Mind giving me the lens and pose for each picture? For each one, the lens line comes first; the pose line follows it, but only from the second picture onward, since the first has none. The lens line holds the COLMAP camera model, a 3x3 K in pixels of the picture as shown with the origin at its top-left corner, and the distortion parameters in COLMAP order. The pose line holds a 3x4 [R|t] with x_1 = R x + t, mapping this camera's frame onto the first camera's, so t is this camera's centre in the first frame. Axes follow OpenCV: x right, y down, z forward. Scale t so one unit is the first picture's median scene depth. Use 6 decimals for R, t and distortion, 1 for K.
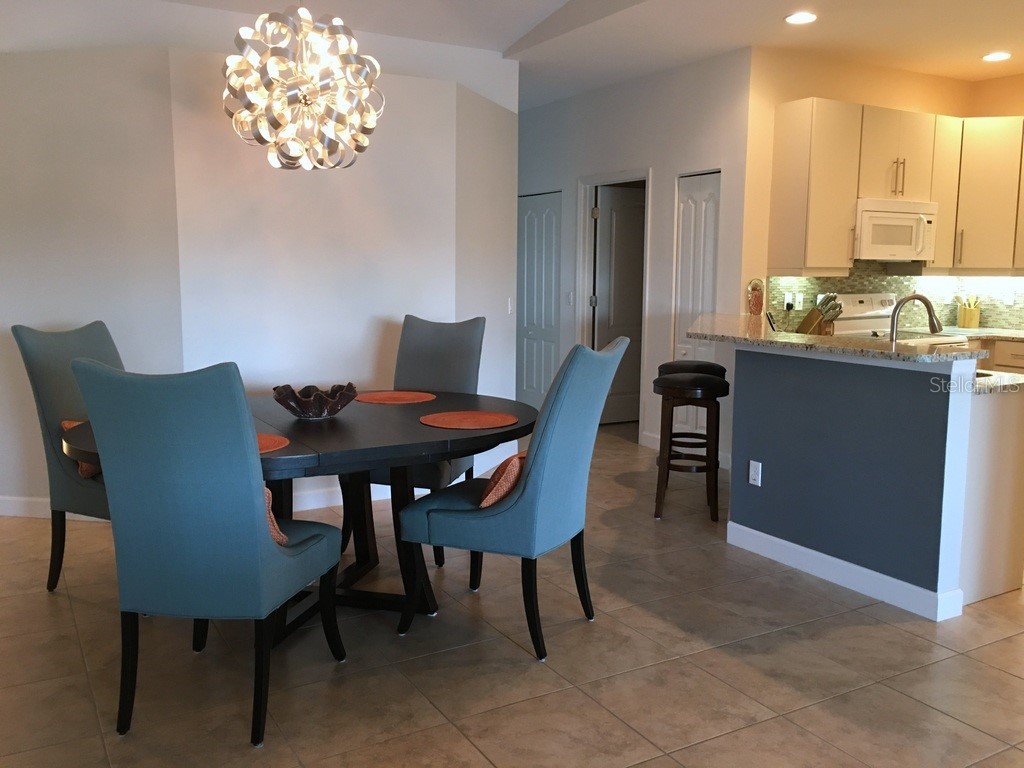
lens RADIAL K [[865.8, 0, 509.3], [0, 865.8, 377.8], [0, 0, 1]] dist [0.057168, -0.076348]
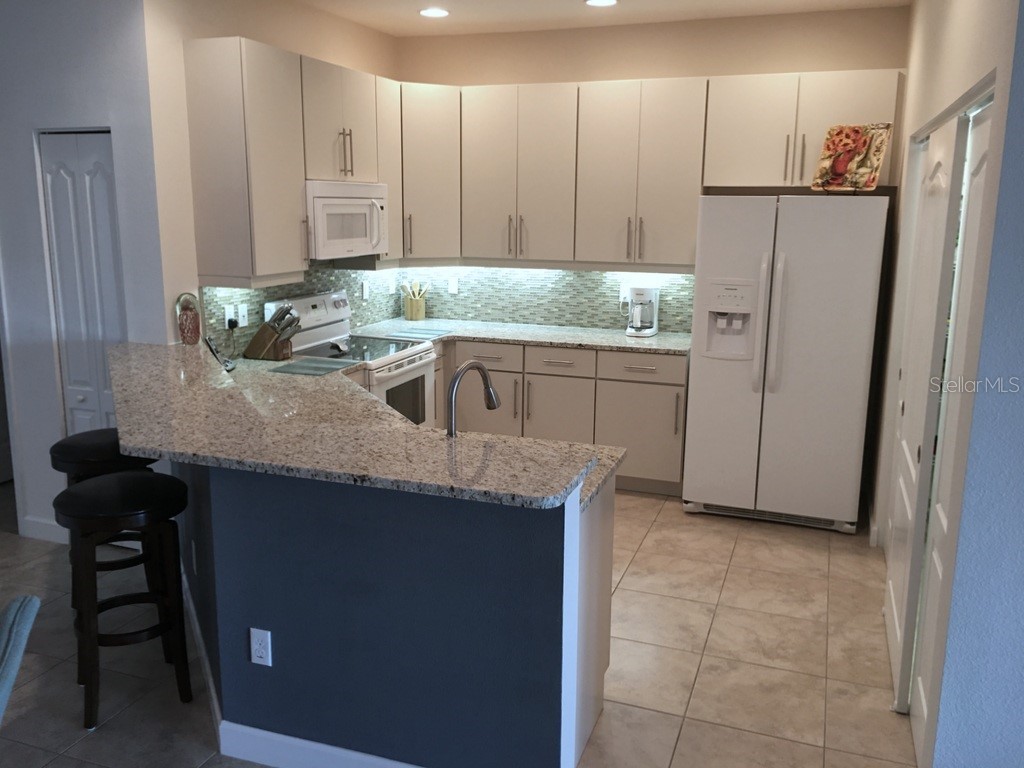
lens RADIAL K [[864.8, 0, 511.6], [0, 864.8, 374.3], [0, 0, 1]] dist [0.033983, -0.008490]
pose [[0.763749, -0.123844, 0.633522, 0.031636], [0.074769, 0.991790, 0.103742, -0.097436], [-0.641169, -0.031865, 0.766738, 0.281921]]
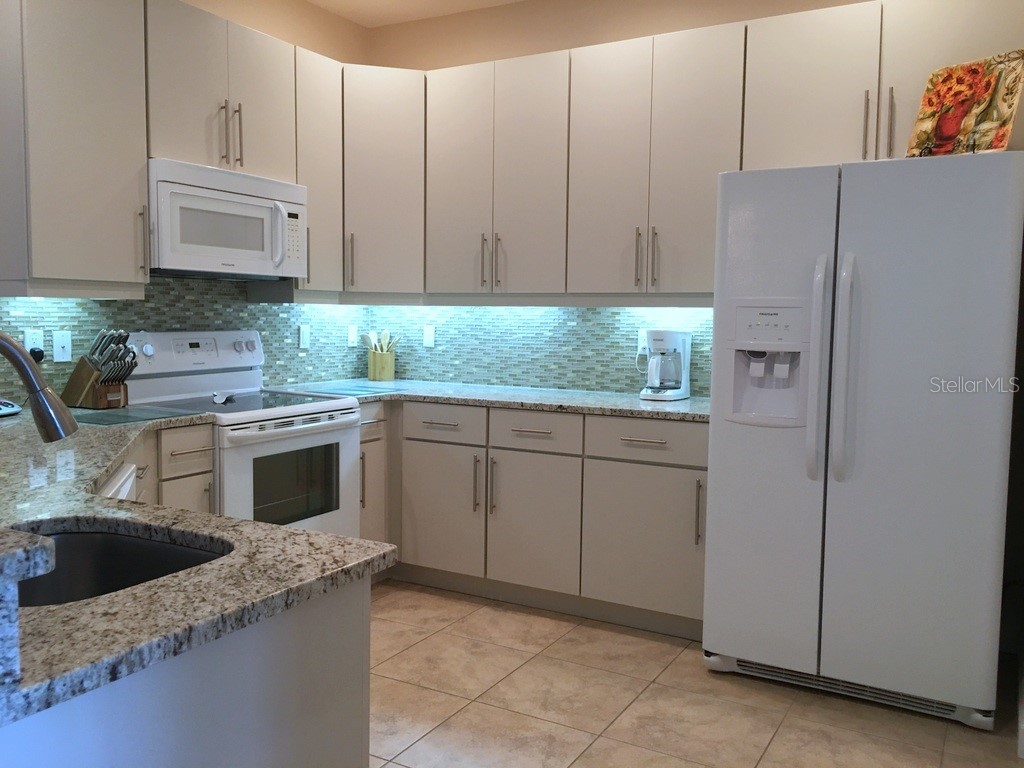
lens RADIAL K [[865.8, 0, 509.3], [0, 865.8, 377.8], [0, 0, 1]] dist [0.057168, -0.076348]
pose [[0.861993, -0.032022, 0.505908, 0.298224], [0.056010, 0.997909, -0.032269, -0.035314], [-0.503817, 0.056152, 0.861983, 0.400676]]
